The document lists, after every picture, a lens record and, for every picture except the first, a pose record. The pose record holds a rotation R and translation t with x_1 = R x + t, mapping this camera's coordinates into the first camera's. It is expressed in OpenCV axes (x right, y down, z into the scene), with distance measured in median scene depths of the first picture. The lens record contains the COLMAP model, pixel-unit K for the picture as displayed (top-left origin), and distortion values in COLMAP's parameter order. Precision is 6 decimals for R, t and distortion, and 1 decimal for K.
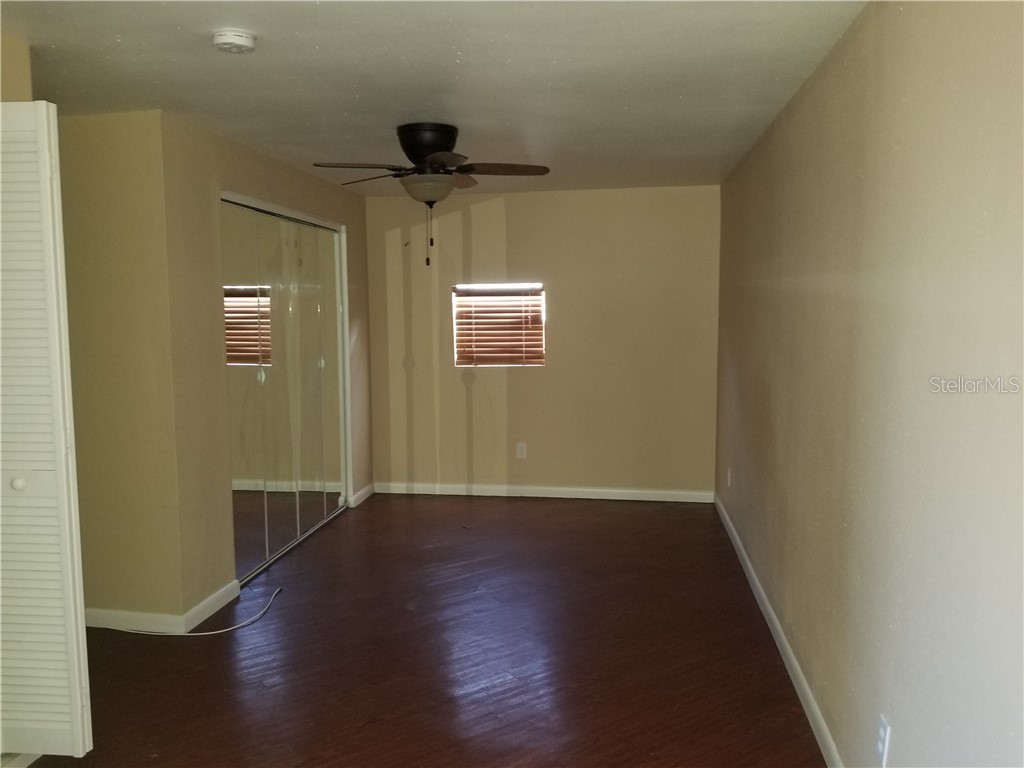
lens RADIAL K [[790.7, 0, 512.0], [0, 790.7, 384.0], [0, 0, 1]] dist [0.063482, -0.140401]
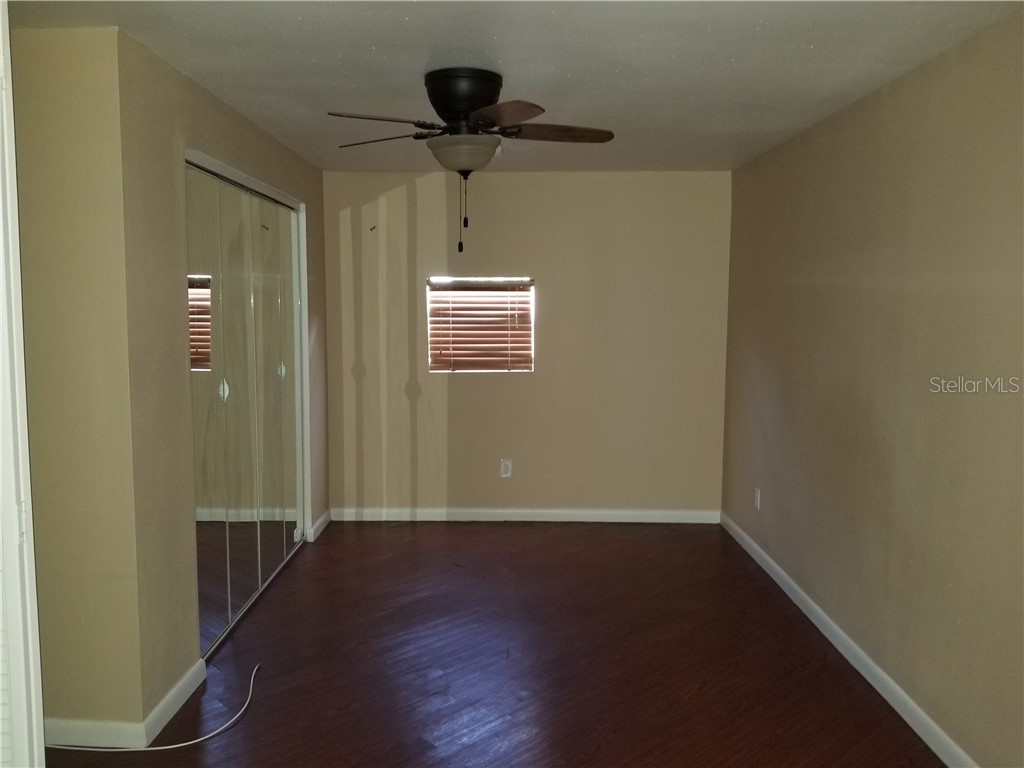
lens RADIAL K [[799.9, 0, 517.6], [0, 799.9, 376.1], [0, 0, 1]] dist [0.067784, -0.145741]
pose [[0.989909, -0.001476, 0.141695, -0.103054], [0.002105, 0.999989, -0.004294, -0.014172], [-0.141687, 0.004549, 0.989901, 0.128696]]
